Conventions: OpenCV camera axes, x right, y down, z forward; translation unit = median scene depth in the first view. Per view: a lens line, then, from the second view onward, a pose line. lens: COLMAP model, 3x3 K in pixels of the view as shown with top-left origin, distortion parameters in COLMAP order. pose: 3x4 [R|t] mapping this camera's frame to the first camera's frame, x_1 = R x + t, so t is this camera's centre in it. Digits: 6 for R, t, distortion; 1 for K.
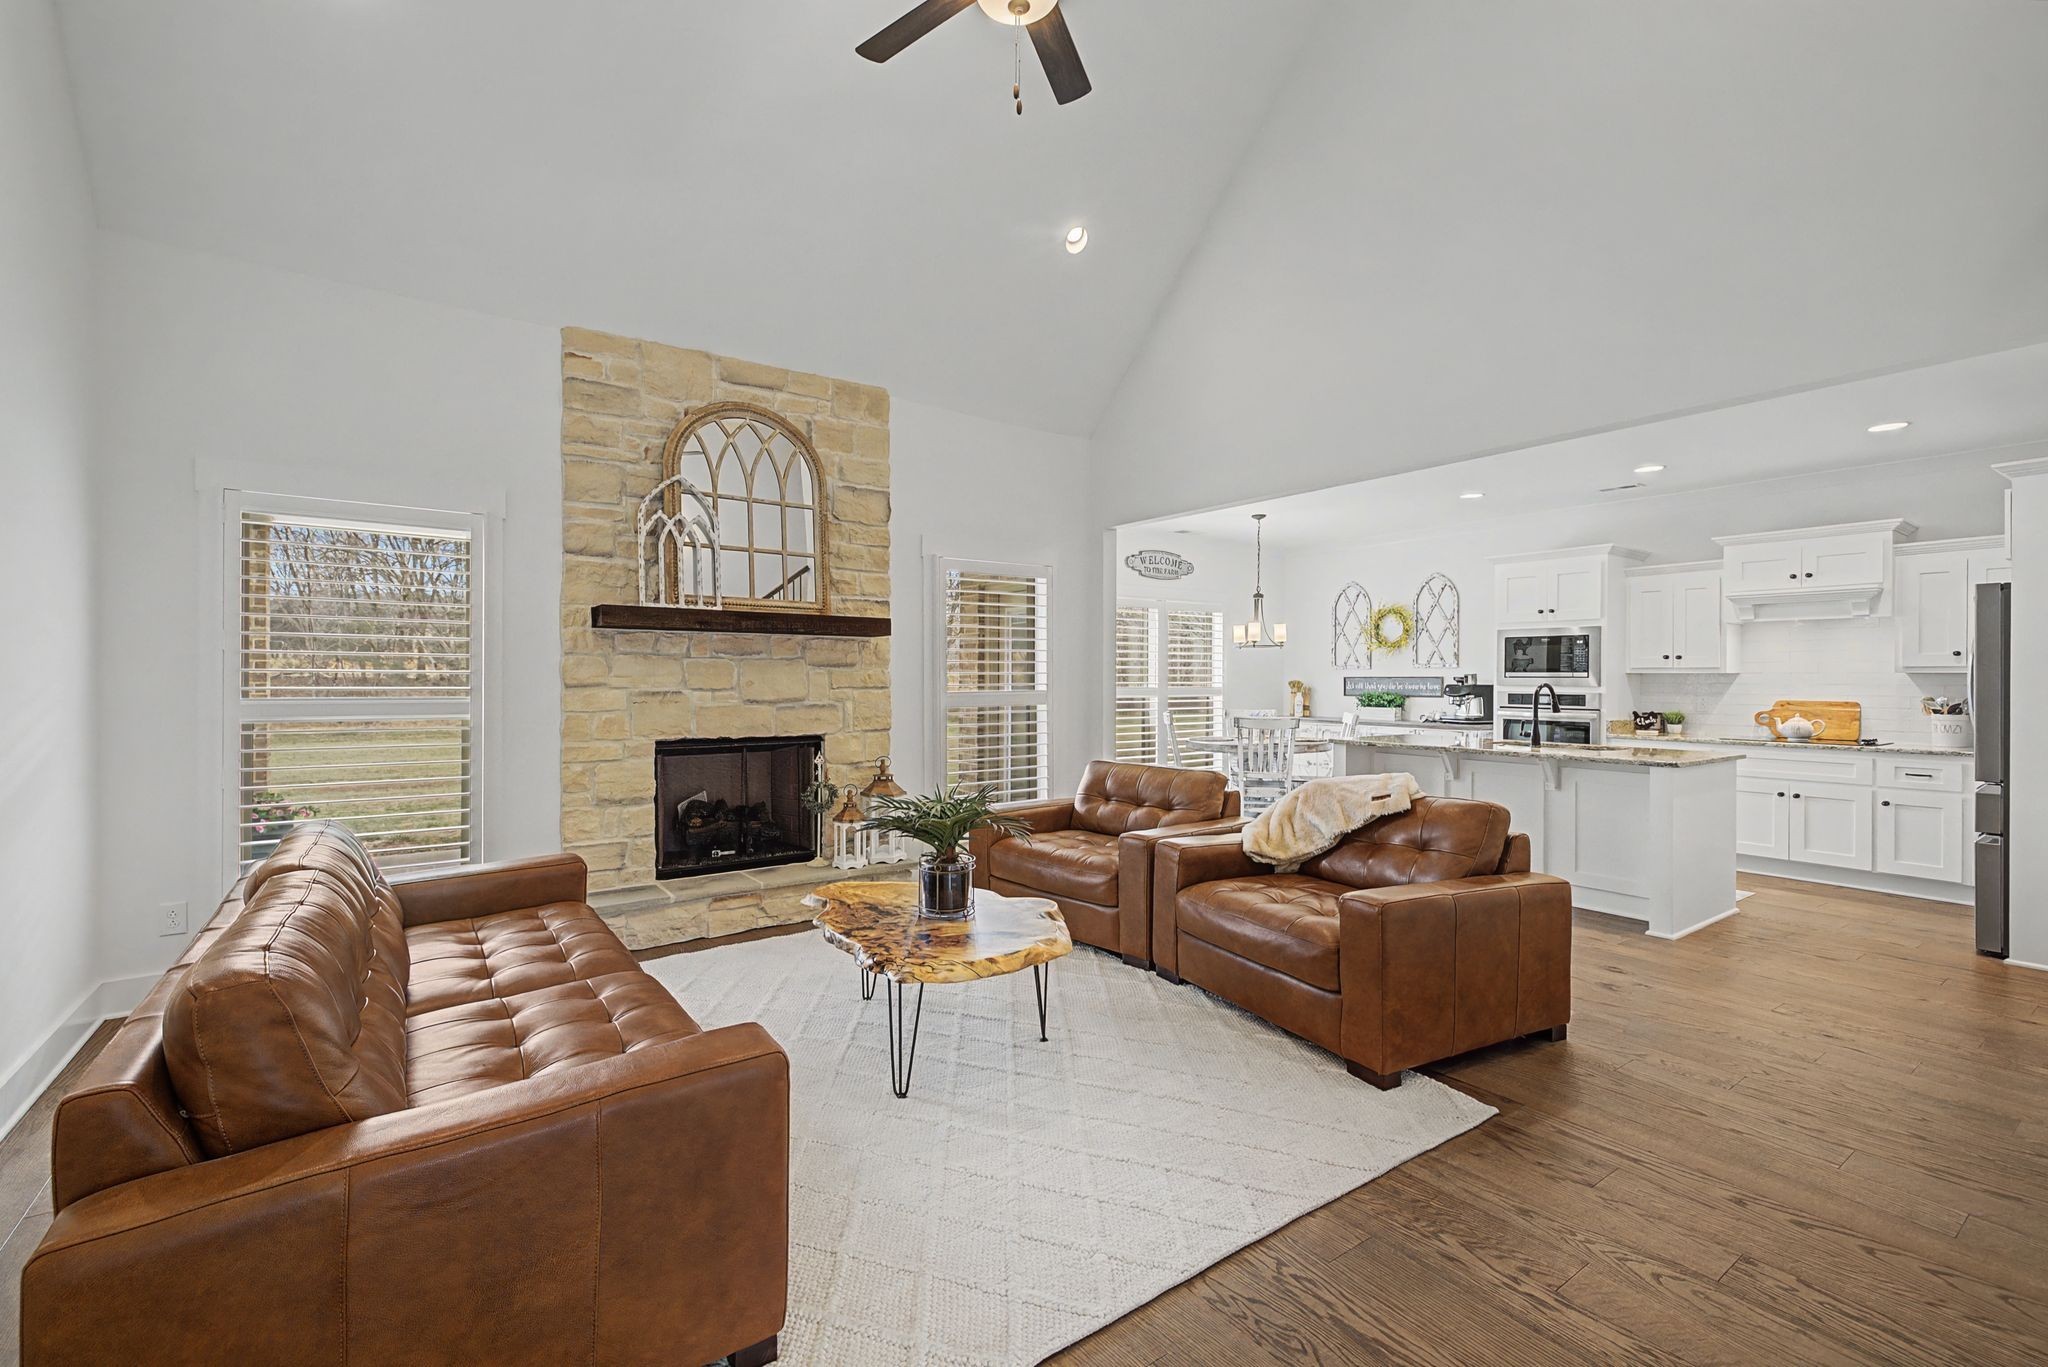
lens RADIAL K [[873.5, 0, 1011.8], [0, 873.5, 686.1], [0, 0, 1]] dist [0.002981, 0.000270]
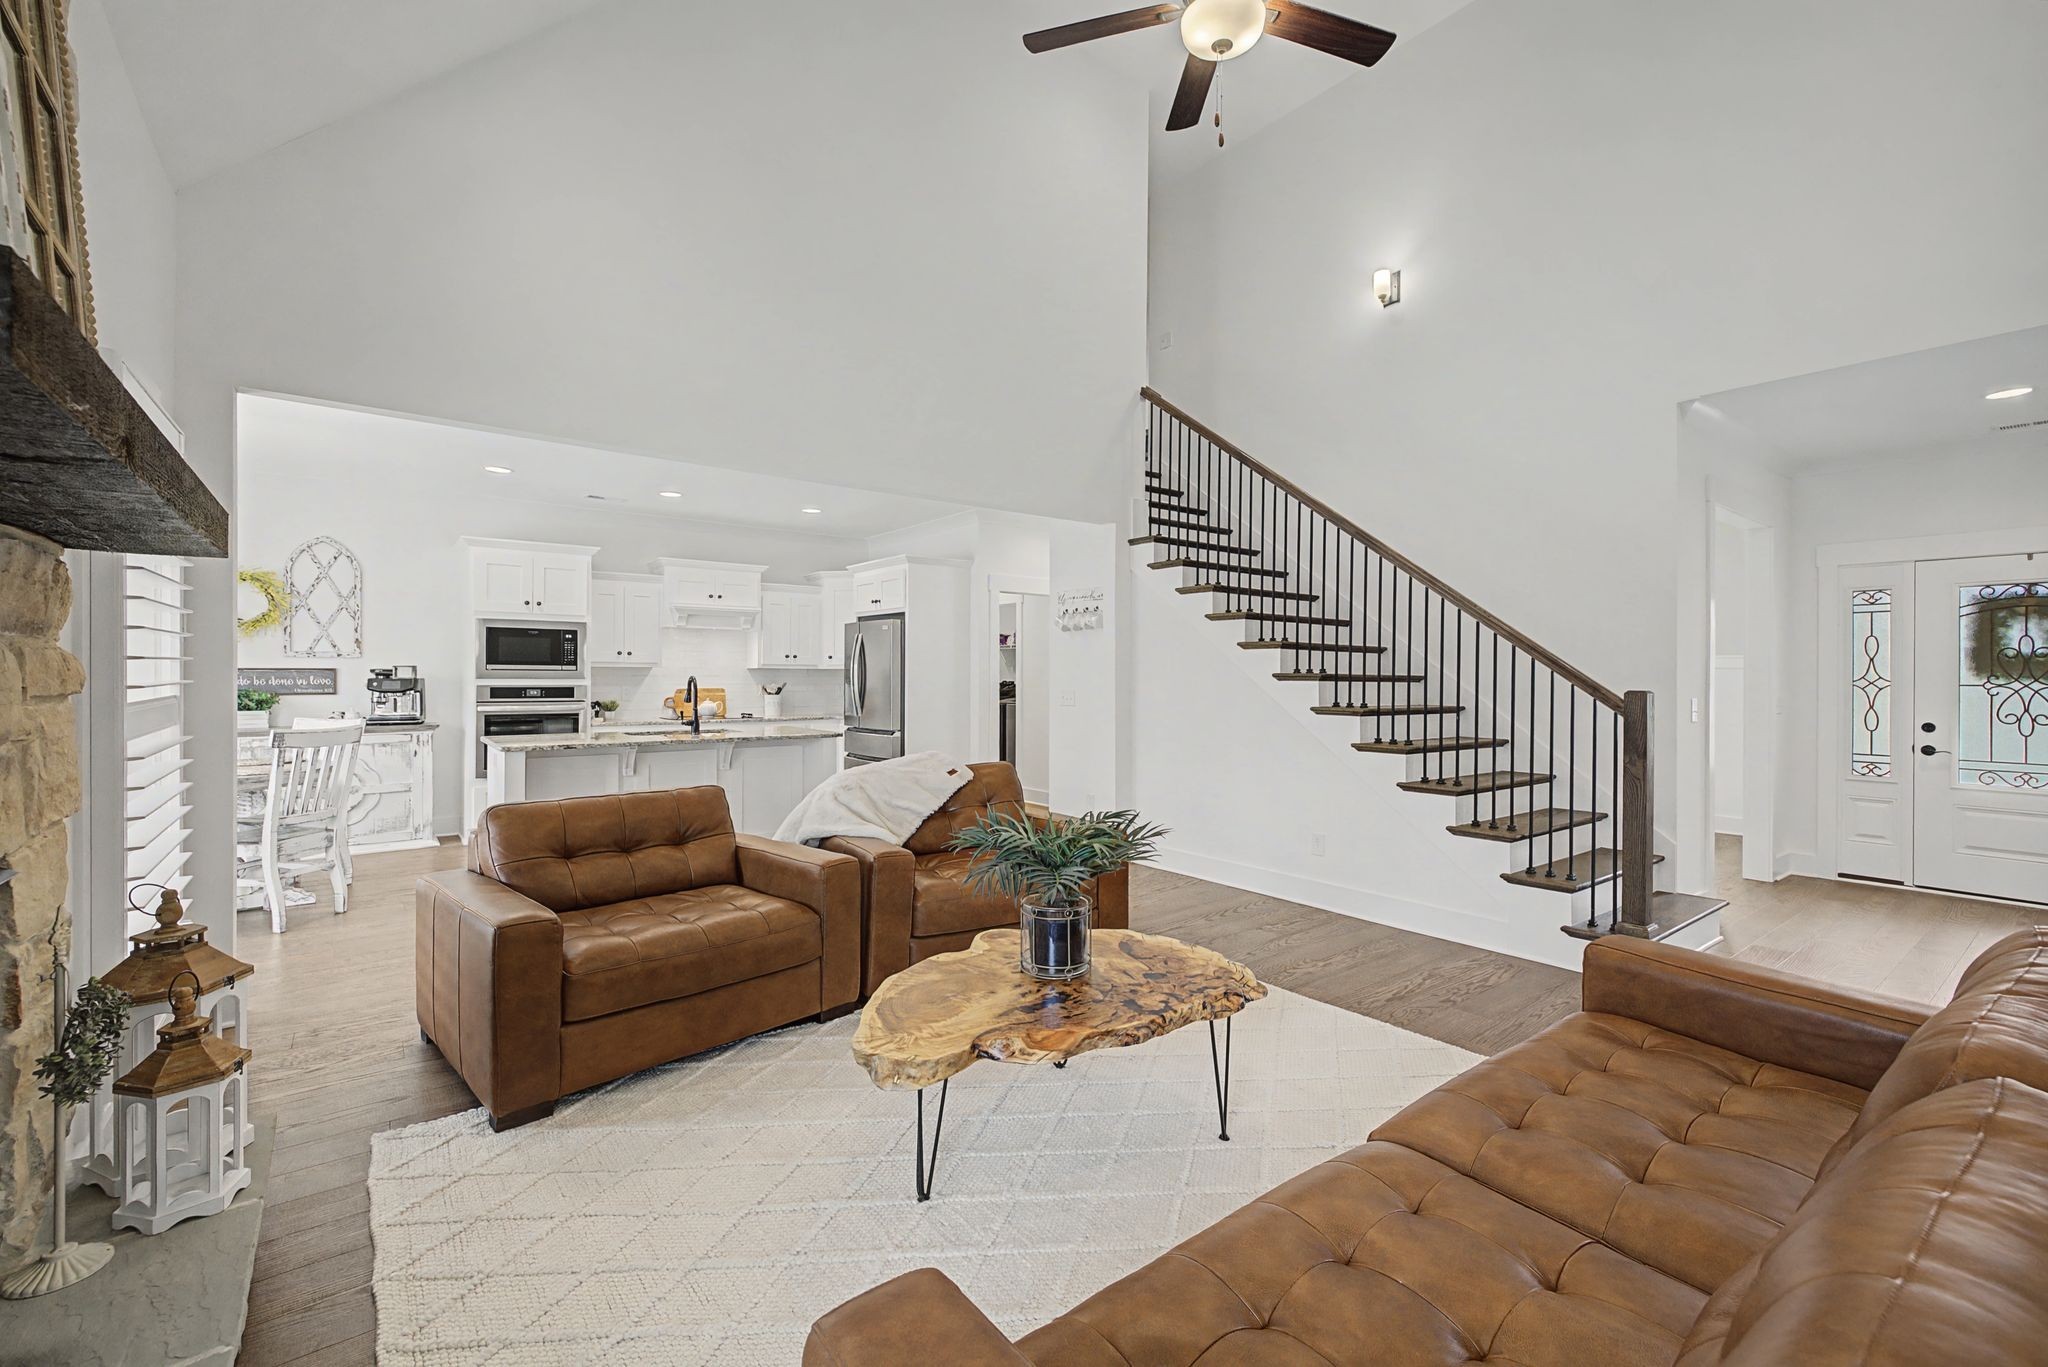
lens RADIAL K [[873.5, 0, 1019.8], [0, 873.5, 675.2], [0, 0, 1]] dist [0.002981, 0.000270]
pose [[-0.043571, -0.003877, 0.999043, -0.418569], [0.003597, 0.999985, 0.004037, -0.006244], [-0.999044, 0.003769, -0.043557, 0.510800]]
